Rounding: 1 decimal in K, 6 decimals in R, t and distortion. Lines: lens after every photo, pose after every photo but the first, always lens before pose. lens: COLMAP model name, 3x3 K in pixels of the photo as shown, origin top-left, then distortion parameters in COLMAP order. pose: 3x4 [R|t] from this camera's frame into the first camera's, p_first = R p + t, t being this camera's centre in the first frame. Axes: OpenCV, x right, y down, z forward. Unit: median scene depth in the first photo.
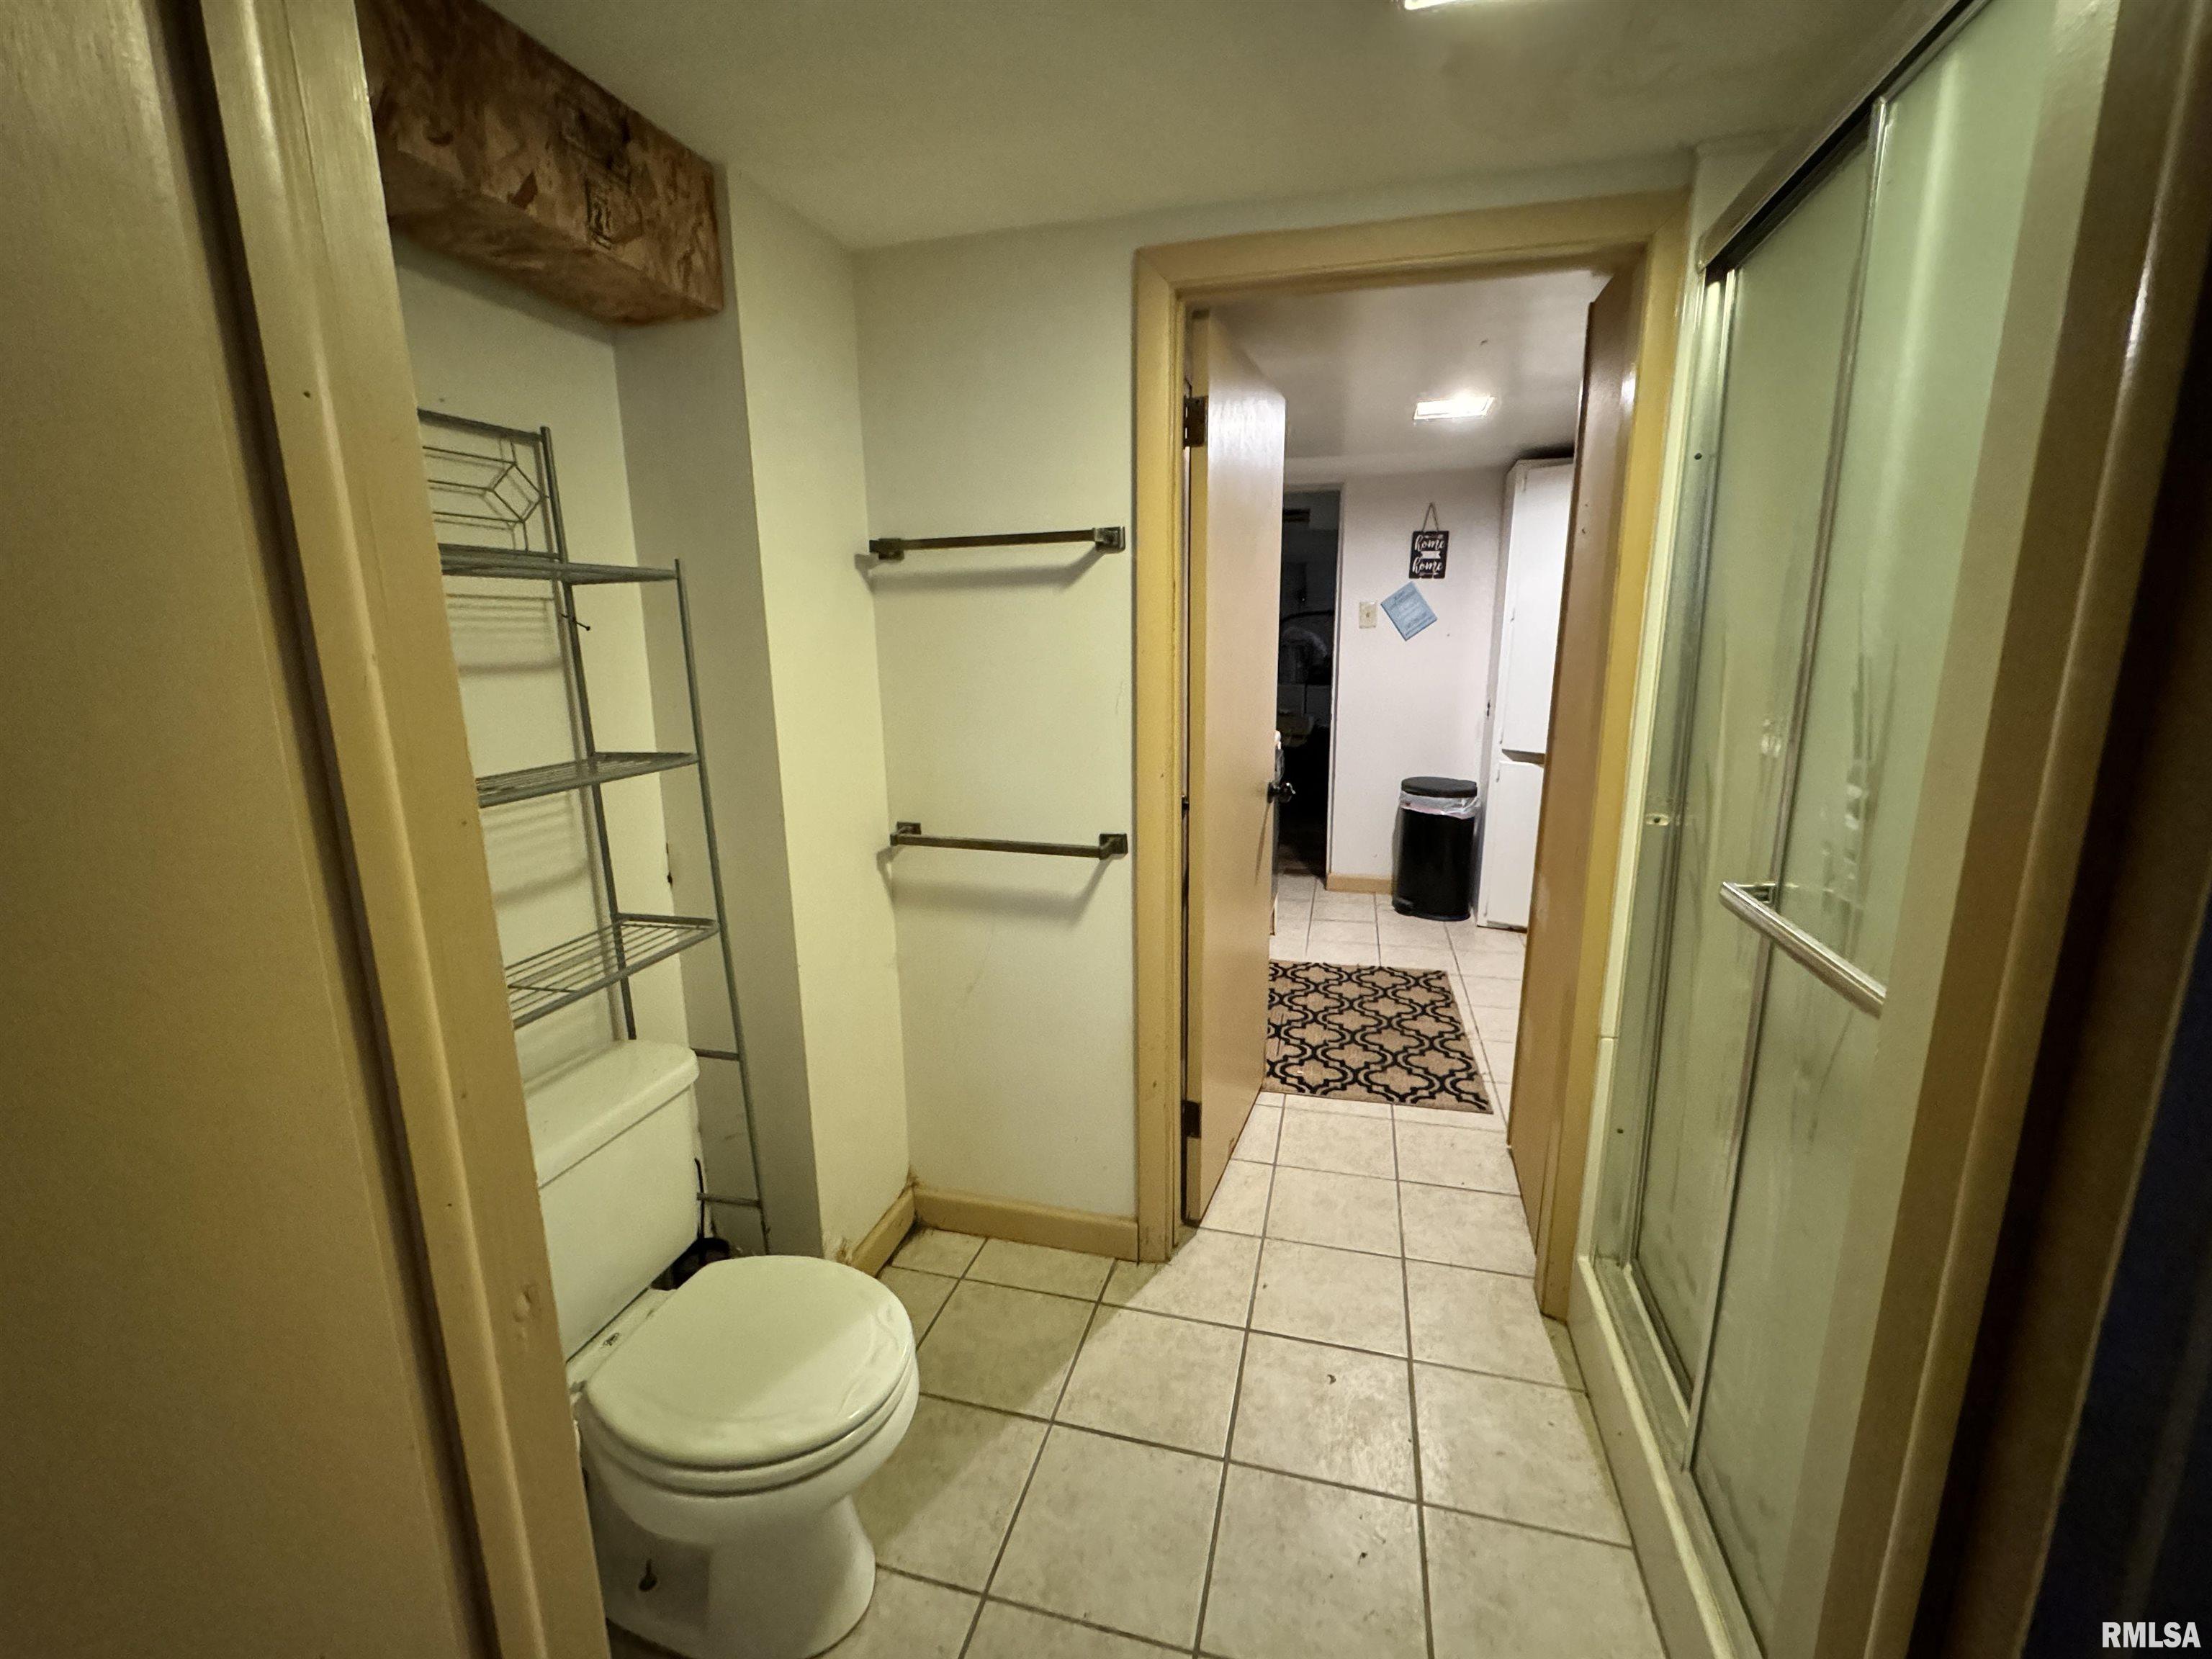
lens RADIAL K [[921.2, 0, 1106.0], [0, 921.2, 829.5], [0, 0, 1]] dist [-0.000376, -0.000109]
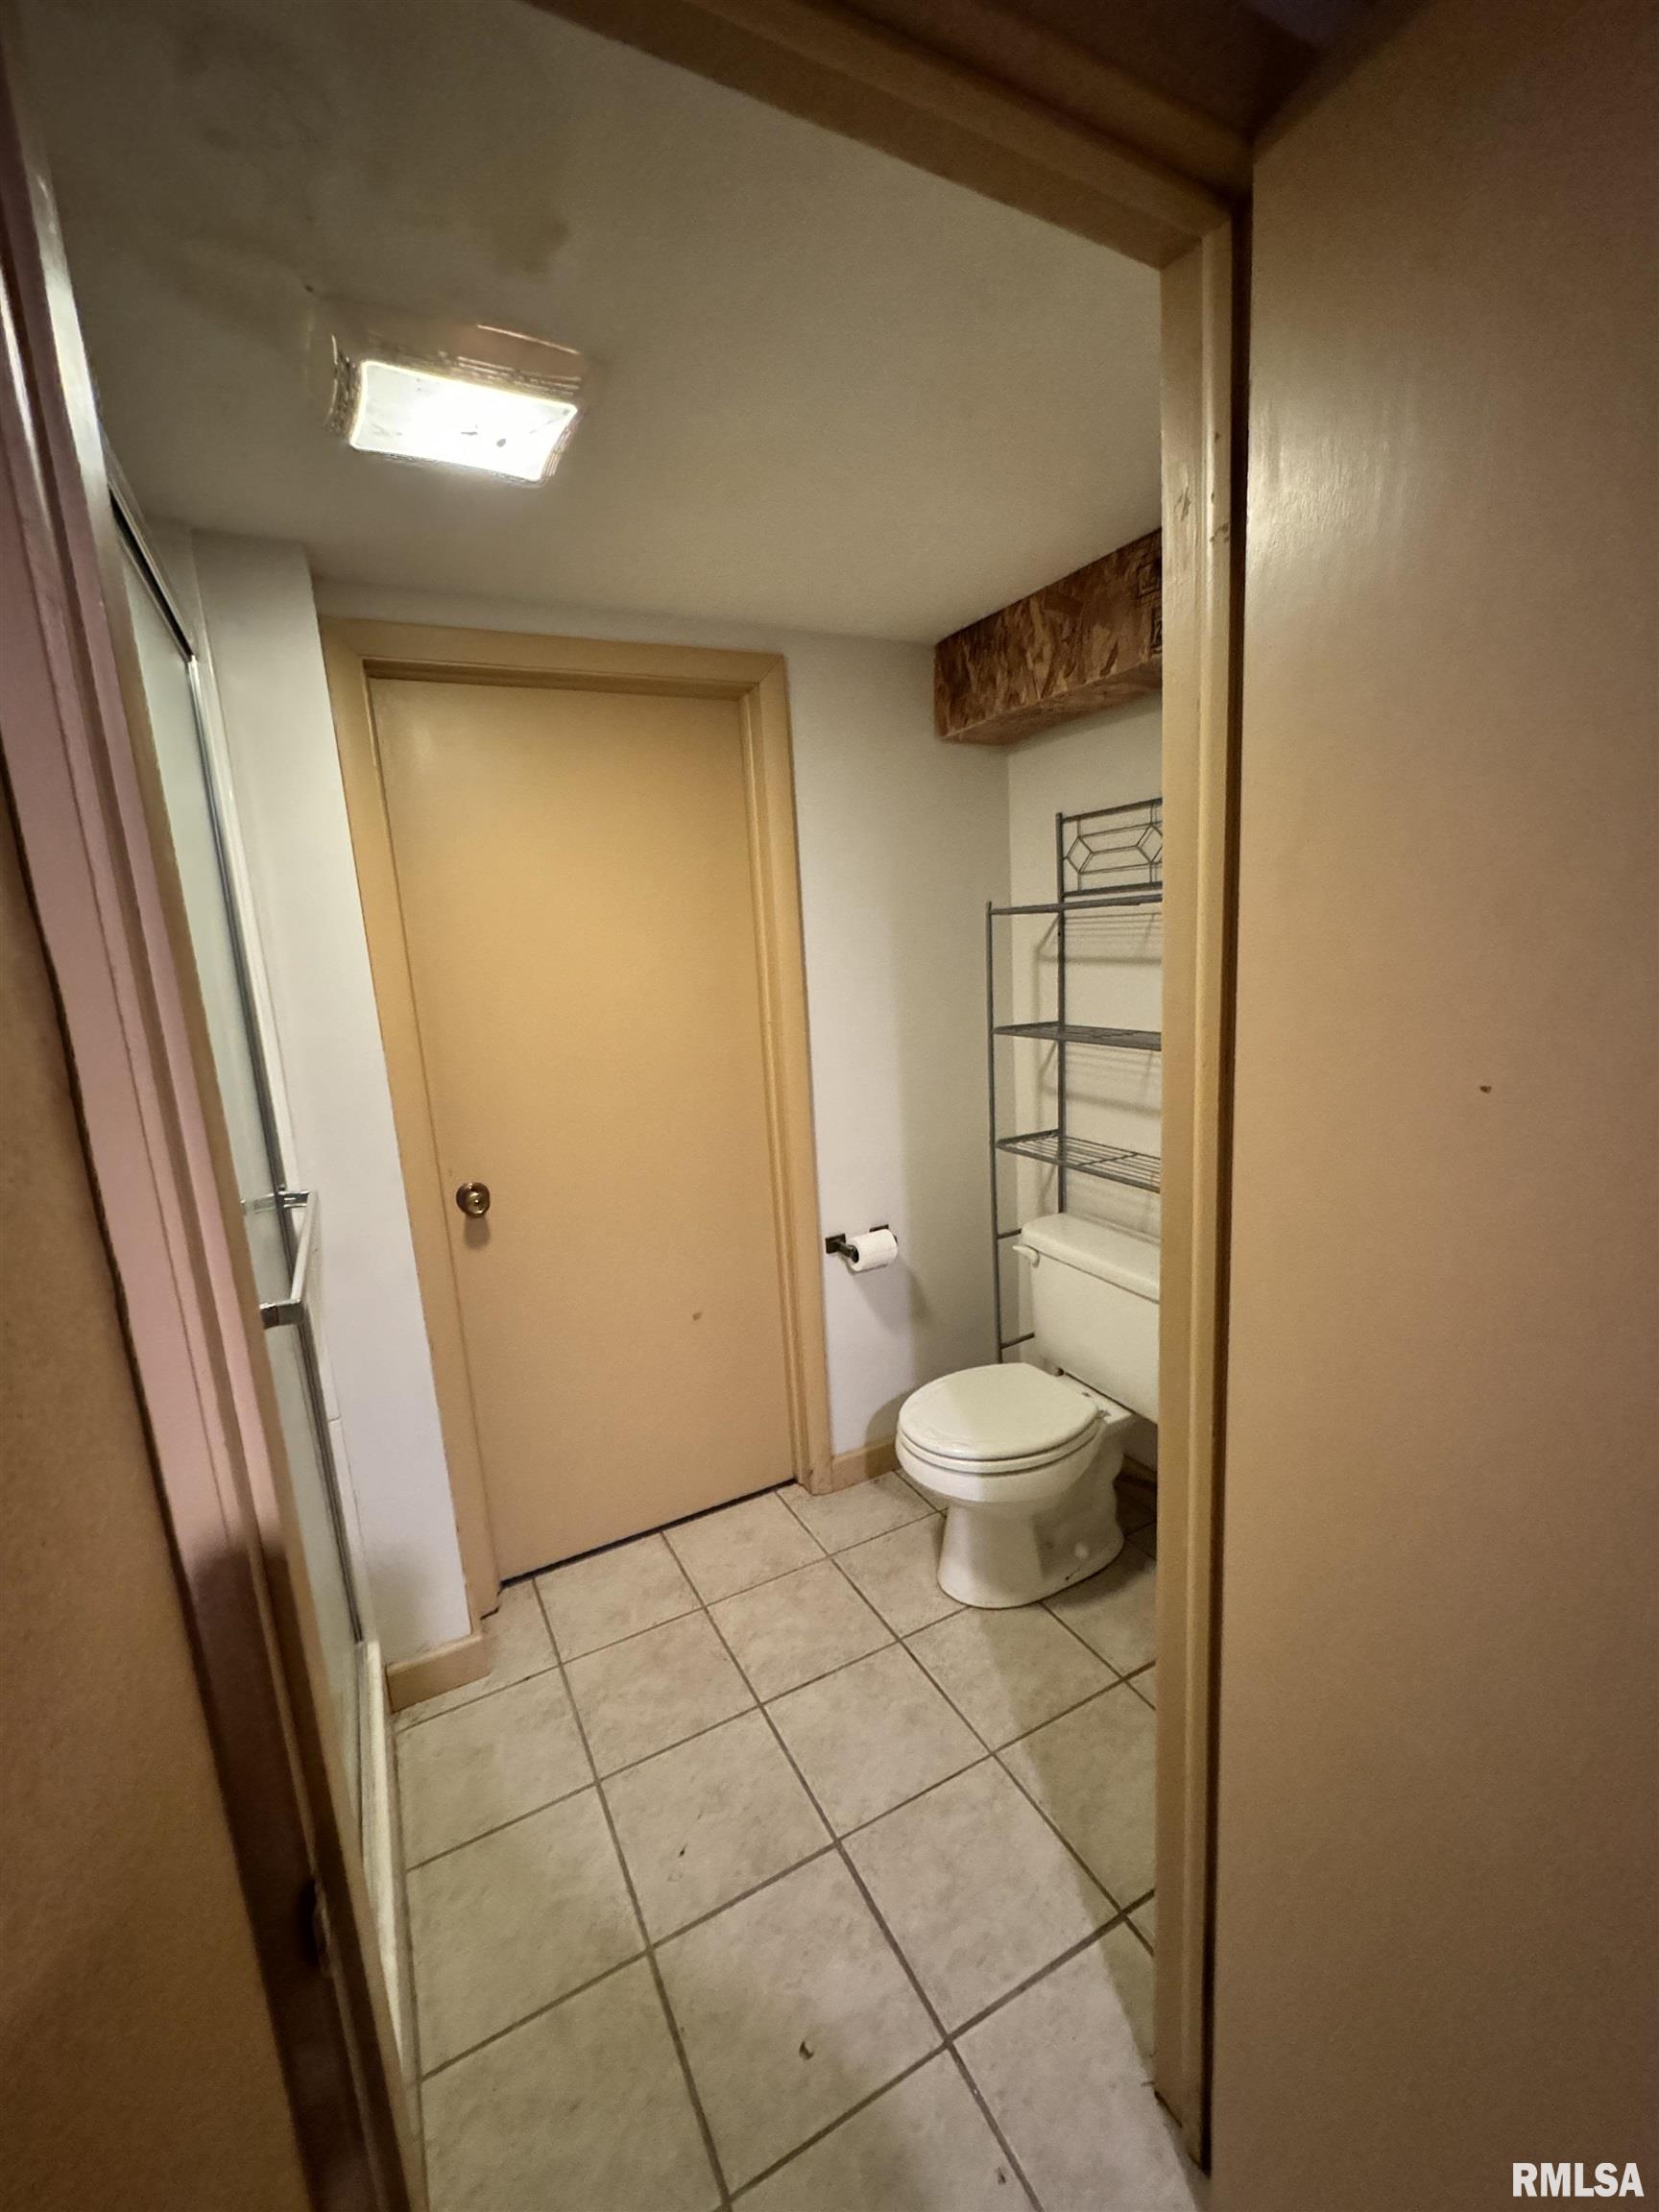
lens RADIAL K [[921.2, 0, 829.5], [0, 921.2, 1106.0], [0, 0, 1]] dist [-0.000376, -0.000109]
pose [[-0.731163, 0.179970, -0.658036, 0.538610], [-0.073417, 0.938216, 0.338173, -0.299922], [0.678241, 0.295571, -0.672776, 1.213940]]
